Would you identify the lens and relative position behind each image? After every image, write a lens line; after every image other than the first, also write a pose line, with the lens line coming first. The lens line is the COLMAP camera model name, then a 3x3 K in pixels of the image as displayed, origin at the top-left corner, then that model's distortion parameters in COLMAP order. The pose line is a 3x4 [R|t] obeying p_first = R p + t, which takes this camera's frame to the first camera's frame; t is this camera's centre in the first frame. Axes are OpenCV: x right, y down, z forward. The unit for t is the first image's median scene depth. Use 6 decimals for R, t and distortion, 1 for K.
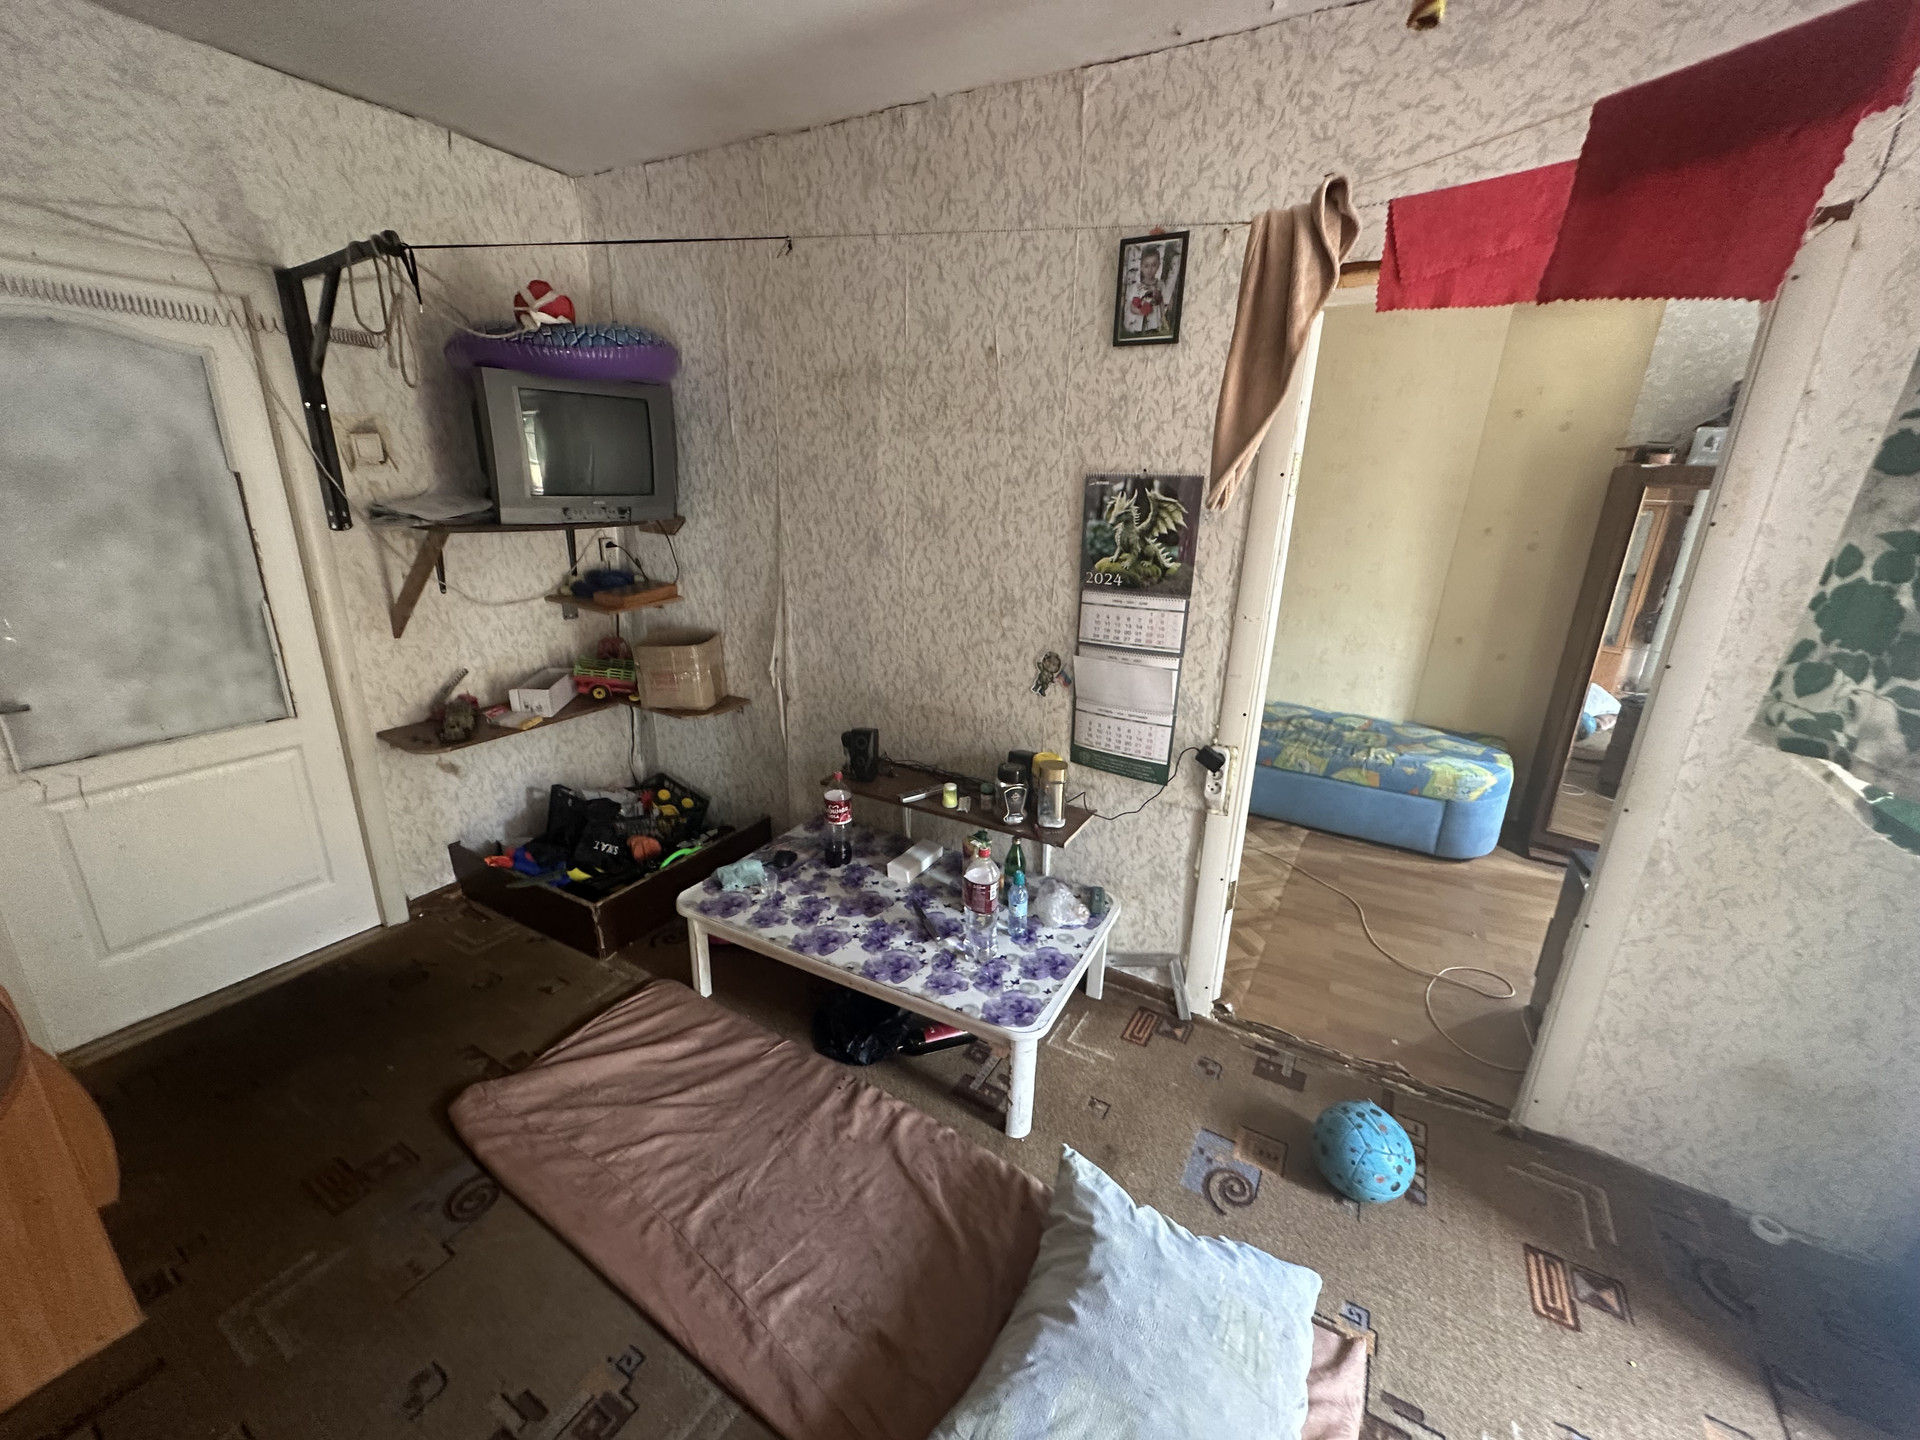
lens RADIAL K [[767.6, 0, 957.0], [0, 767.6, 721.1], [0, 0, 1]] dist [-0.003428, 0.000785]
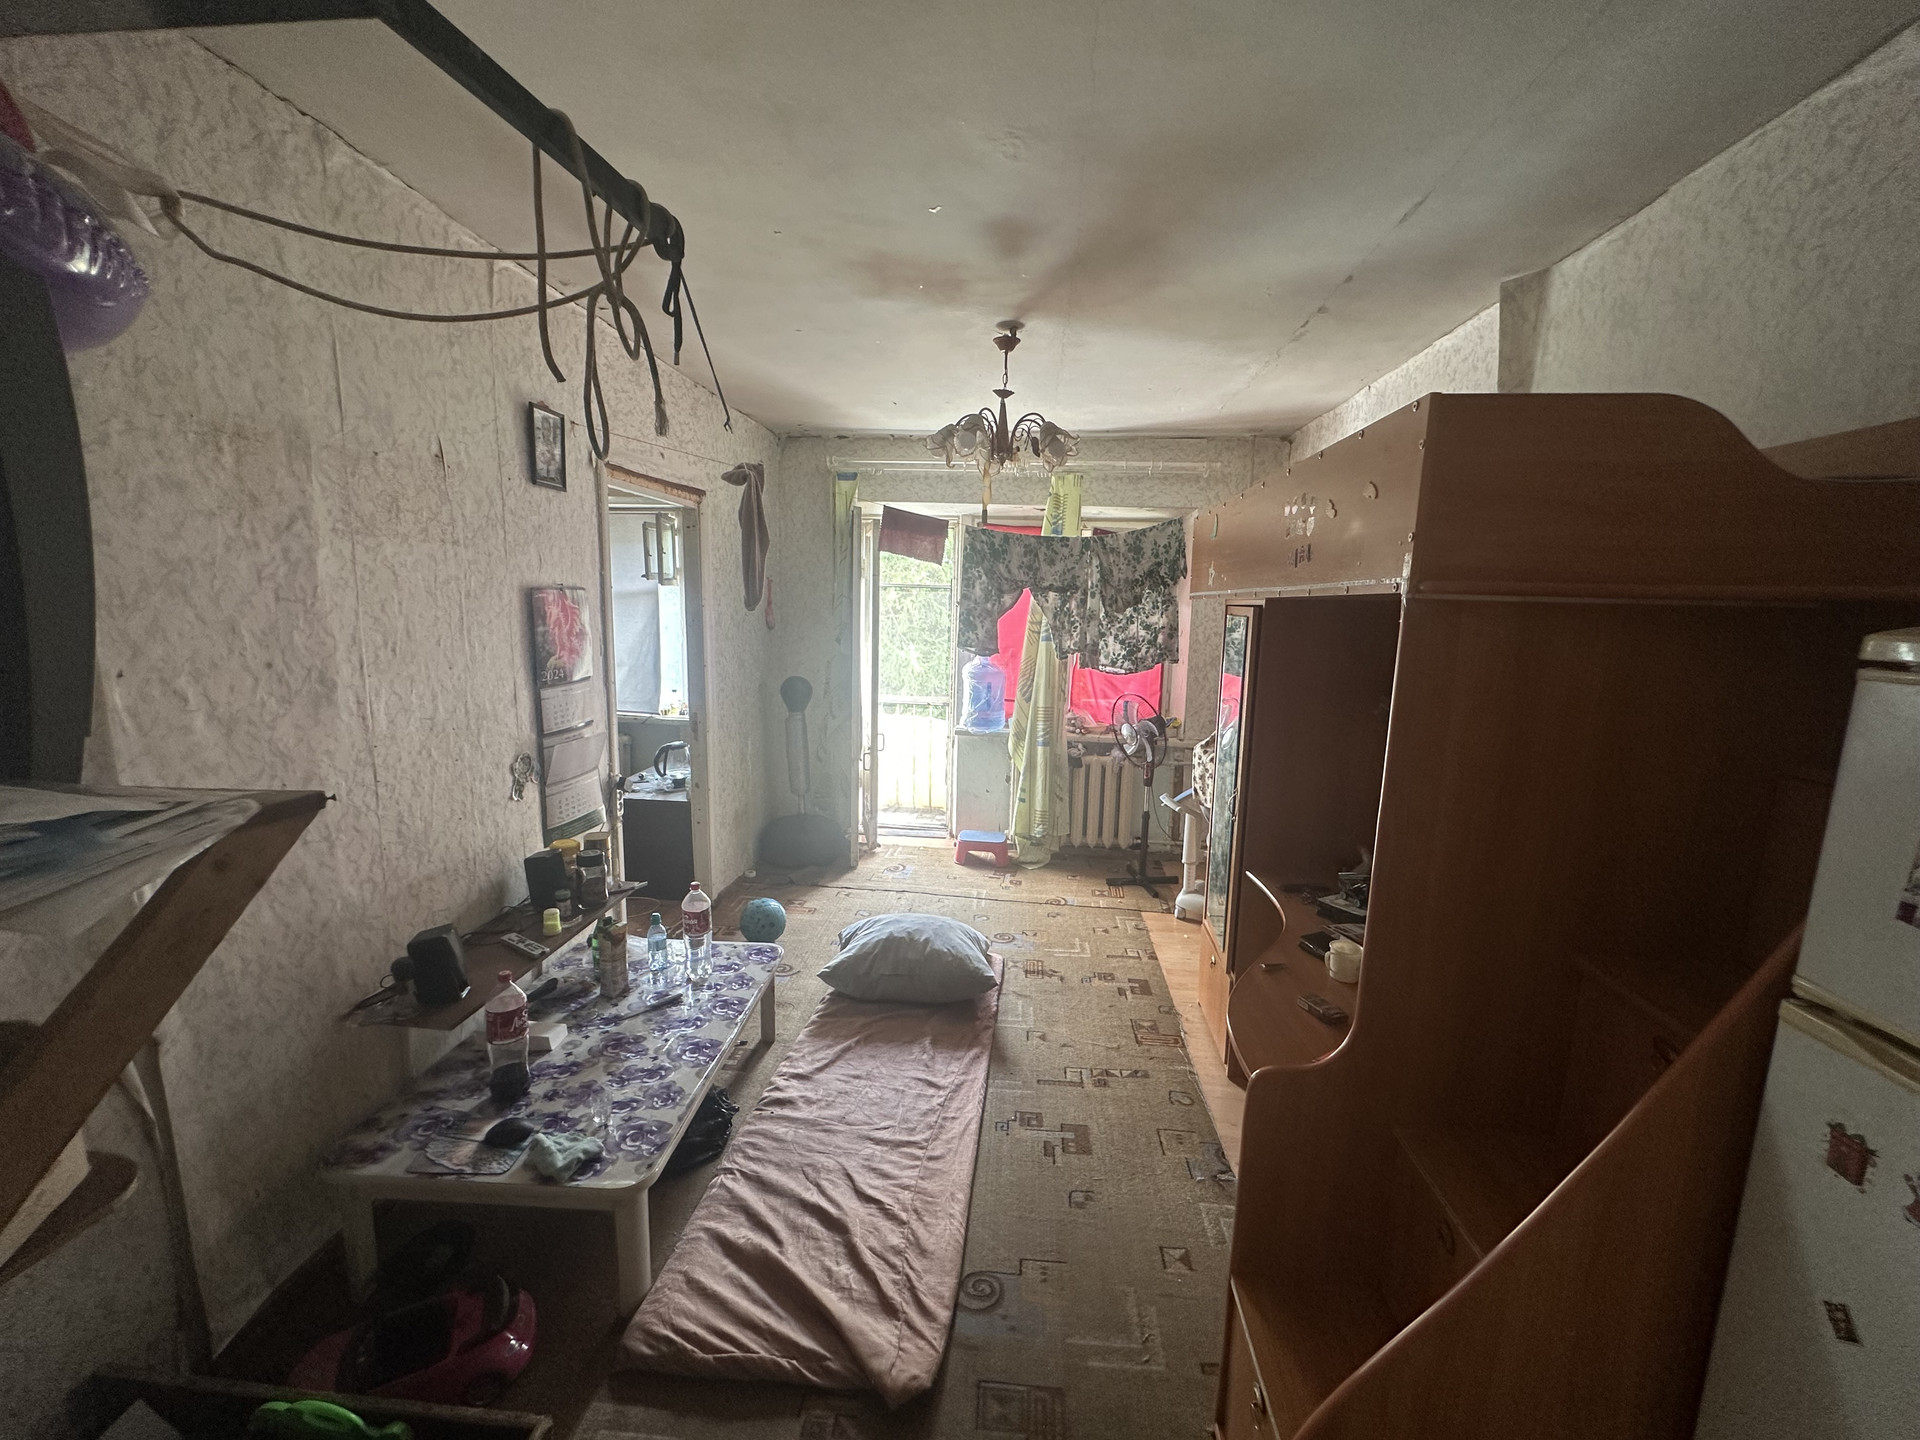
lens RADIAL K [[767.6, 0, 957.0], [0, 767.6, 721.1], [0, 0, 1]] dist [-0.003428, 0.000785]
pose [[-0.429366, -0.180685, 0.884872, -1.033006], [0.236230, 0.923203, 0.303137, -0.304978], [-0.871688, 0.339190, -0.353709, 0.837255]]
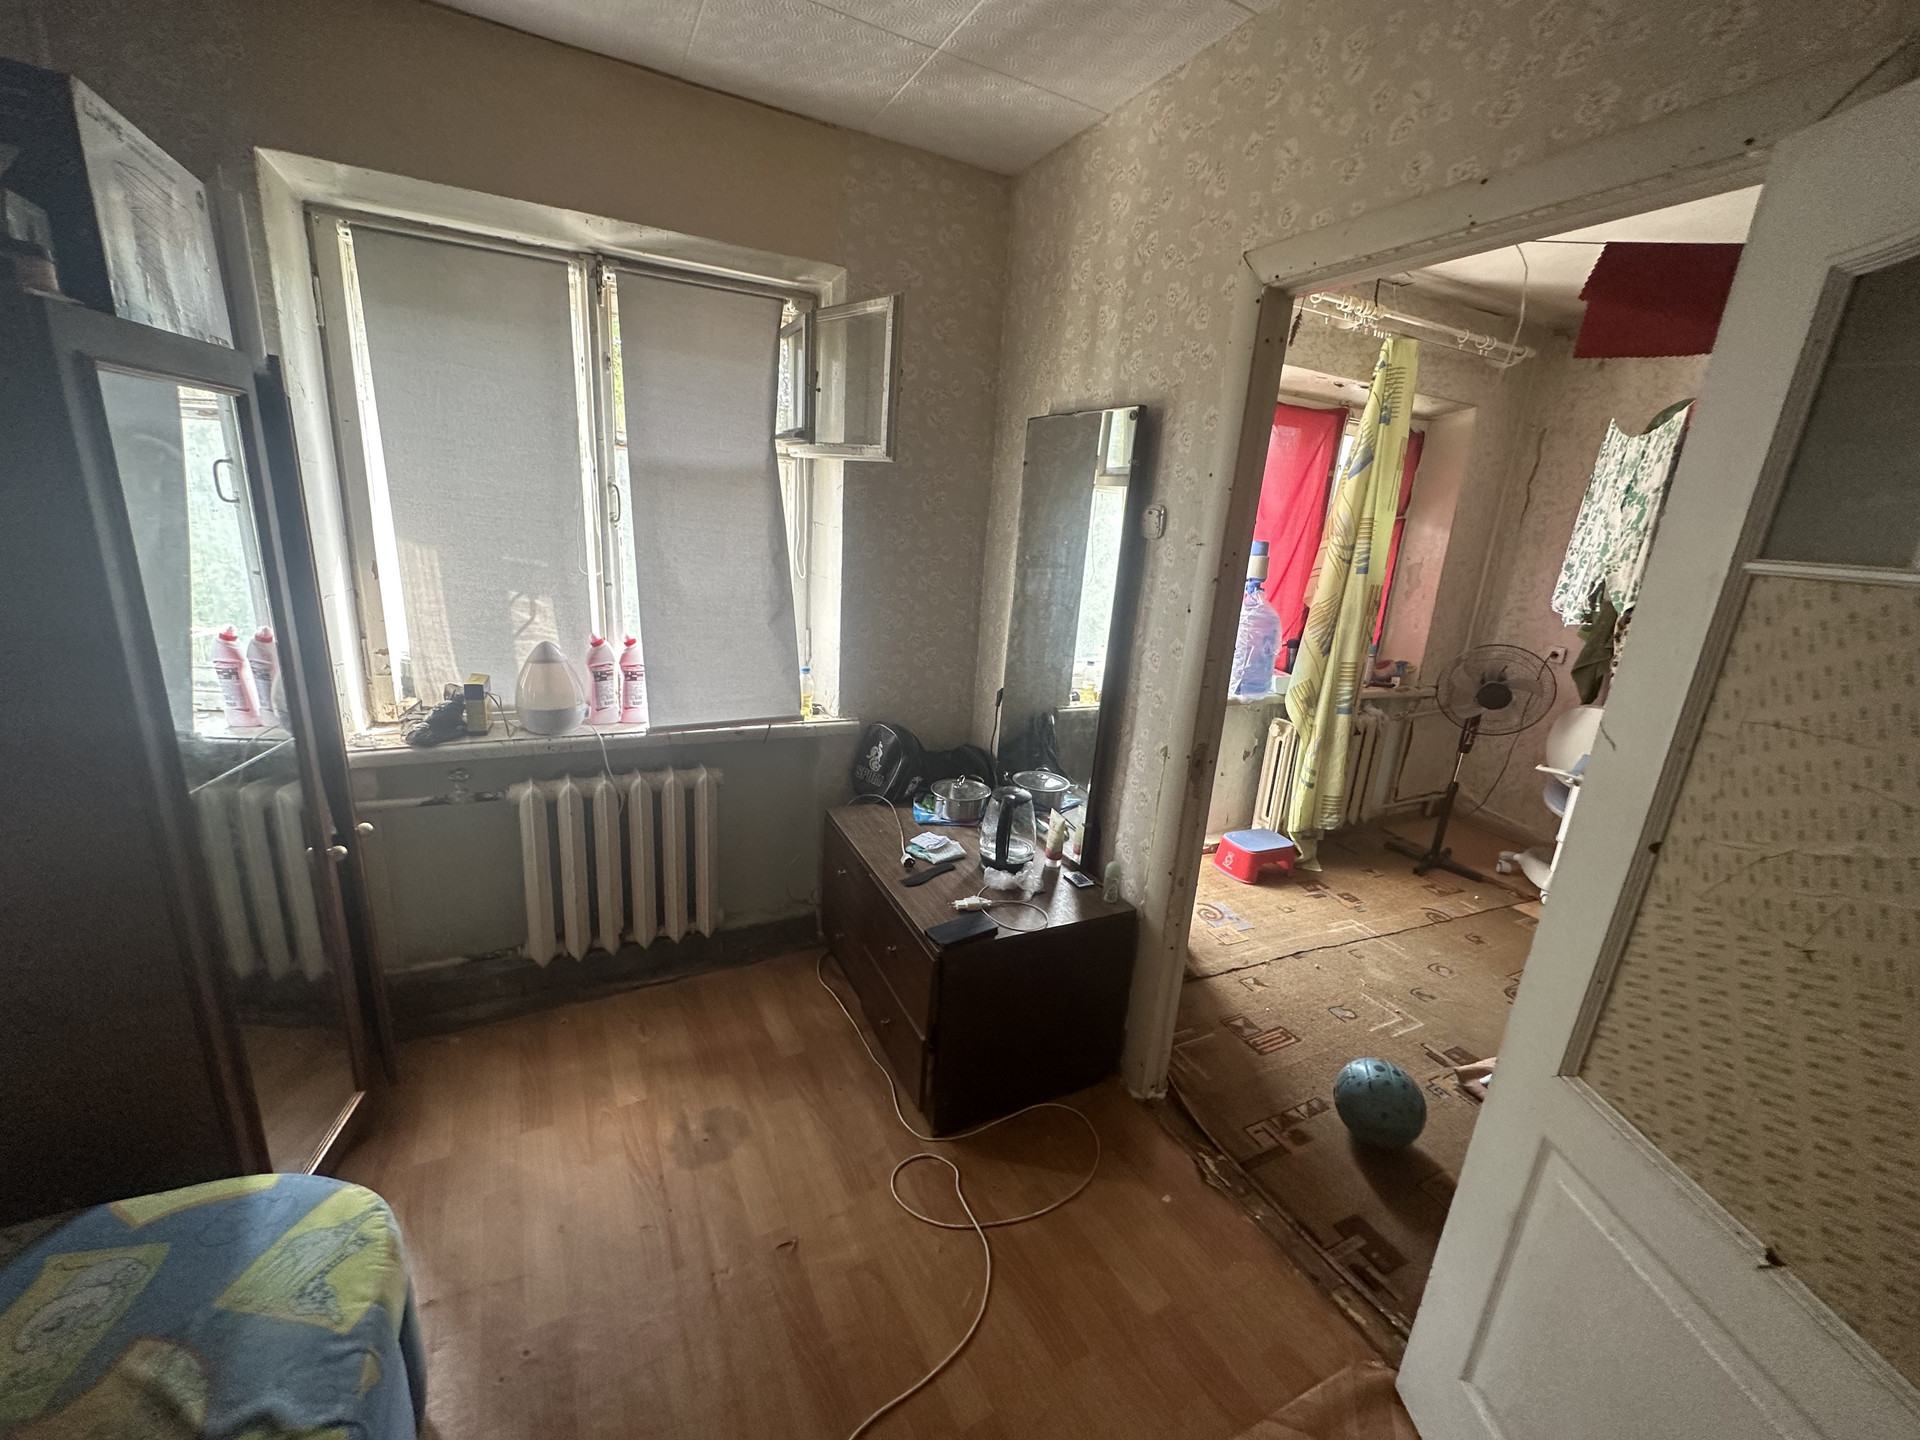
lens RADIAL K [[767.6, 0, 957.0], [0, 767.6, 721.1], [0, 0, 1]] dist [-0.003428, 0.000785]
pose [[-0.833959, -0.231733, 0.500812, 0.470256], [0.073996, 0.852396, 0.517635, -0.412744], [-0.546843, 0.468744, -0.693715, 1.422770]]
